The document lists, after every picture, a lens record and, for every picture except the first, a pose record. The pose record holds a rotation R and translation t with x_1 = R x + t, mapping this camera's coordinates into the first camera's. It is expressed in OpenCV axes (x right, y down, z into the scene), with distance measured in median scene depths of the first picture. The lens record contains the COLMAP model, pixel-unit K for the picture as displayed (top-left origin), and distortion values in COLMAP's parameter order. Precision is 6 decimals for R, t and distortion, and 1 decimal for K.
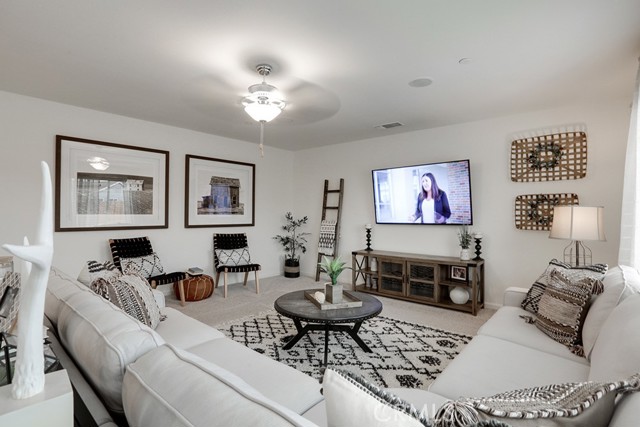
lens RADIAL K [[305.5, 0, 319.9], [0, 305.5, 212.3], [0, 0, 1]] dist [-0.002035, -0.002687]
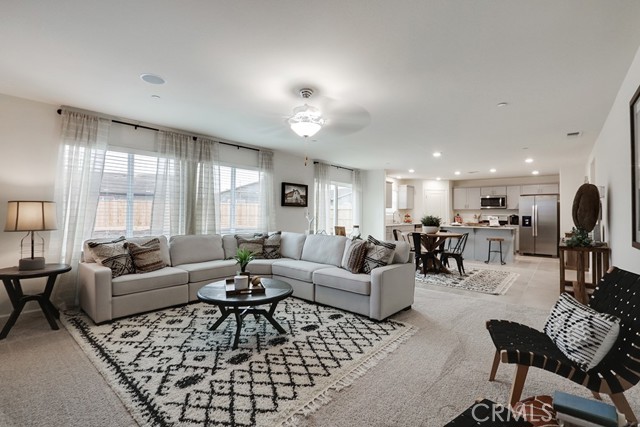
lens RADIAL K [[295.0, 0, 325.2], [0, 295.0, 209.1], [0, 0, 1]] dist [-0.014908, 0.005663]
pose [[-0.999821, -0.013456, -0.013336, -0.219573], [-0.013195, 0.999724, -0.019435, 0.010547], [0.013594, -0.019255, -0.999722, 1.865894]]
